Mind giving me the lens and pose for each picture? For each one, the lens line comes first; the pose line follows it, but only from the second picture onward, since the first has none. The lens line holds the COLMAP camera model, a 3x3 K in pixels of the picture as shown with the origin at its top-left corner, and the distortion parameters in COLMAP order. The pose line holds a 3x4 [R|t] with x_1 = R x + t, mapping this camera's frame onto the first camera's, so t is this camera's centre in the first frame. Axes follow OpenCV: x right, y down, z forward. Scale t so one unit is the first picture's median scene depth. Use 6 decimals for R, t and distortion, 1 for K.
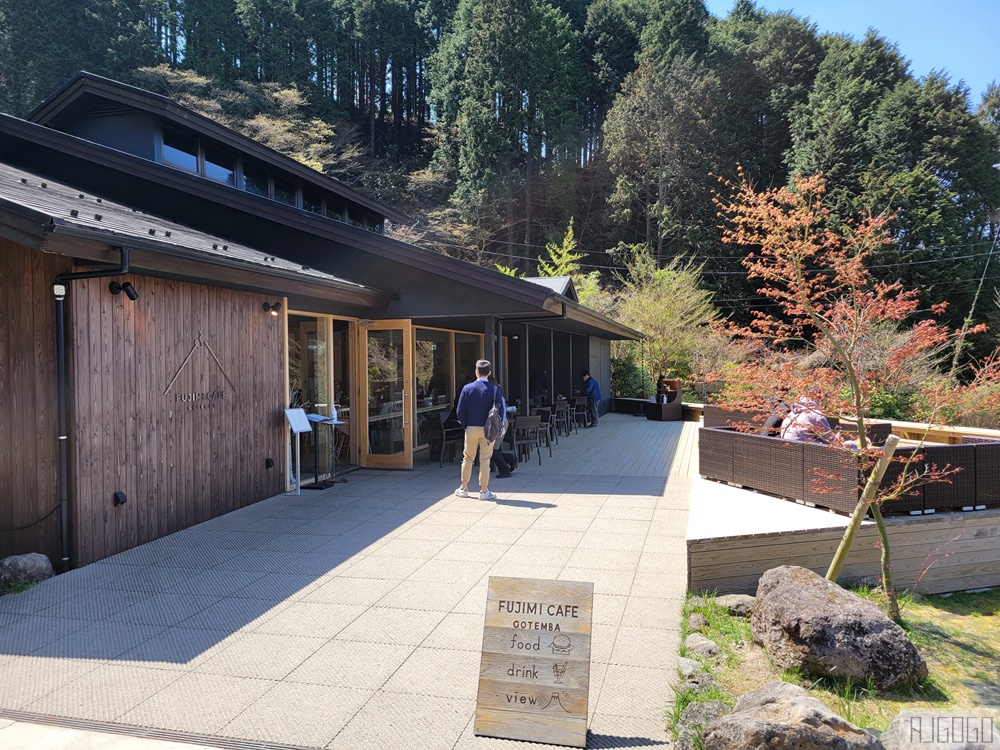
lens RADIAL K [[755.7, 0, 500.0], [0, 755.7, 375.0], [0, 0, 1]] dist [0.006517, 0.004089]
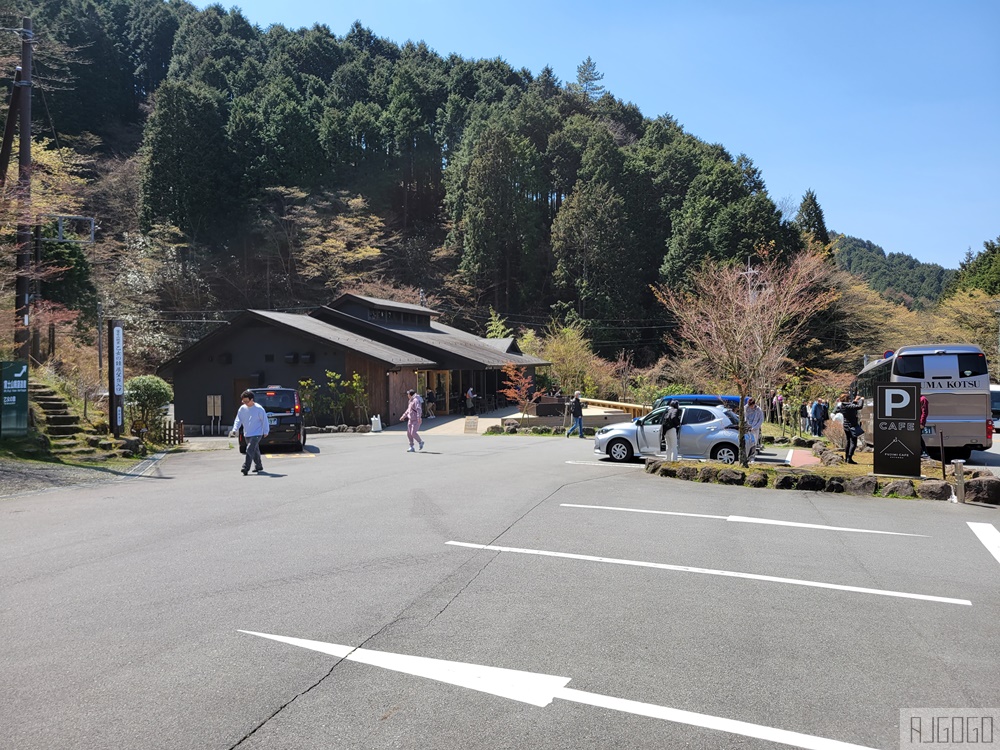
lens RADIAL K [[755.7, 0, 500.0], [0, 755.7, 375.0], [0, 0, 1]] dist [0.006517, 0.004089]
pose [[0.999973, 0.000876, -0.007353, 0.037447], [-0.000813, 0.999964, 0.008458, -0.022602], [0.007360, -0.008451, 0.999937, -0.648821]]
